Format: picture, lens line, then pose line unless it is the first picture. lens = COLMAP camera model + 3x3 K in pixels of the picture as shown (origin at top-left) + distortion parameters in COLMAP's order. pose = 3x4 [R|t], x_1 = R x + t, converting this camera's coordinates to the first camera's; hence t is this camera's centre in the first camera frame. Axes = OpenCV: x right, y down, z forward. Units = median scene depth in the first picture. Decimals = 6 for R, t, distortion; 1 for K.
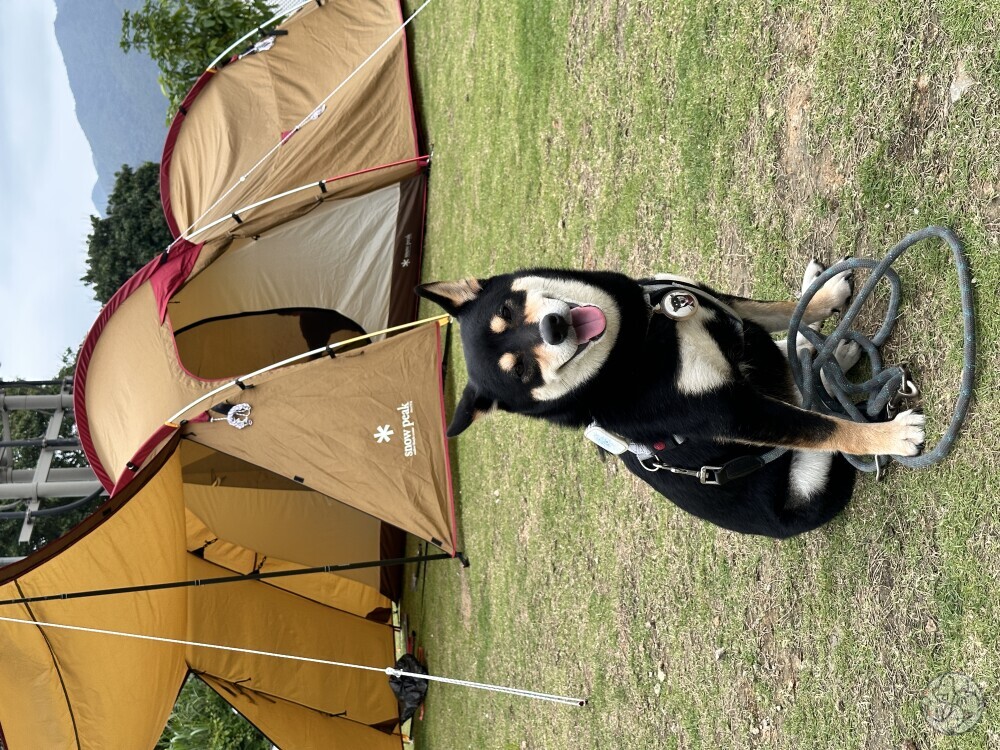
lens RADIAL K [[1425.2, 0, 500.3], [0, 1425.2, 354.5], [0, 0, 1]] dist [0.176043, -0.077693]
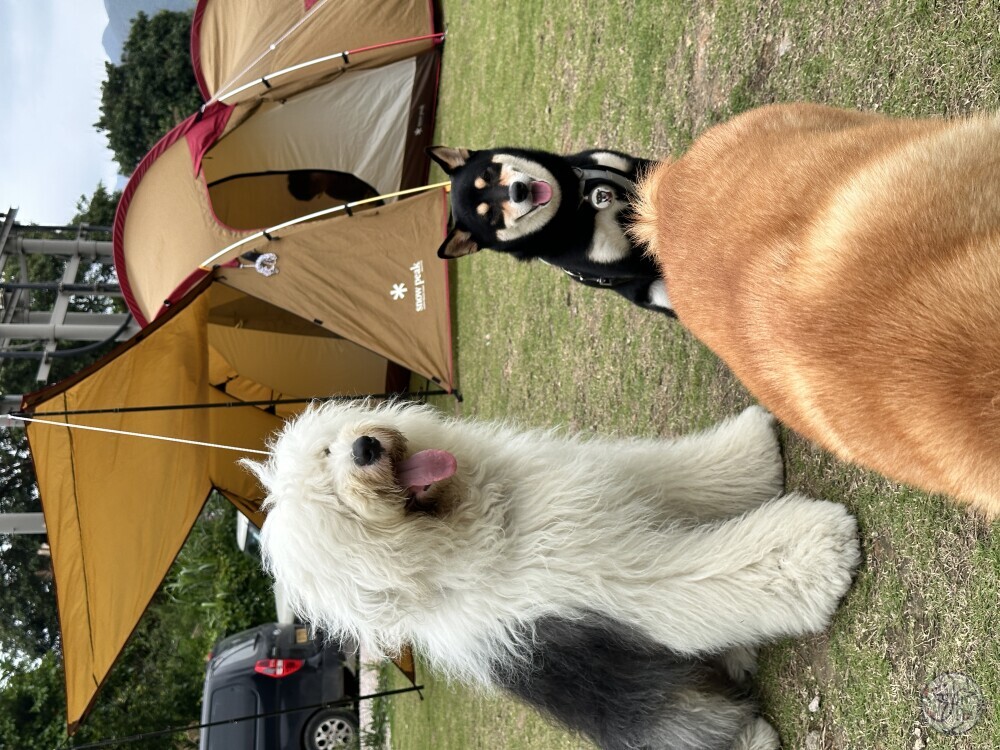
lens RADIAL K [[1438.3, 0, 495.7], [0, 1438.3, 341.2], [0, 0, 1]] dist [0.194484, -0.012887]
pose [[0.998923, 0.045766, -0.007594, 0.009409], [-0.044992, 0.995625, 0.081896, 0.002585], [0.011309, -0.081466, 0.996612, -0.127388]]
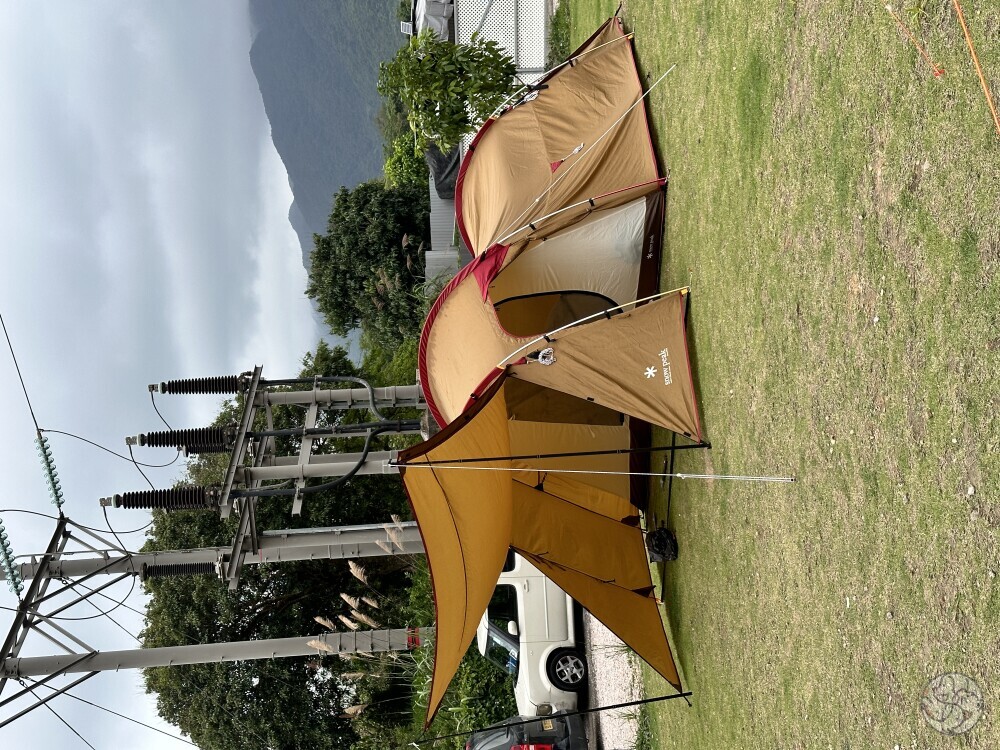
lens RADIAL K [[1425.2, 0, 500.3], [0, 1425.2, 354.5], [0, 0, 1]] dist [0.176043, -0.077693]
pose [[0.991044, -0.033422, -0.129285, -0.036033], [0.033077, 0.999441, -0.004816, 0.039380], [0.129374, 0.000496, 0.991596, -0.445822]]
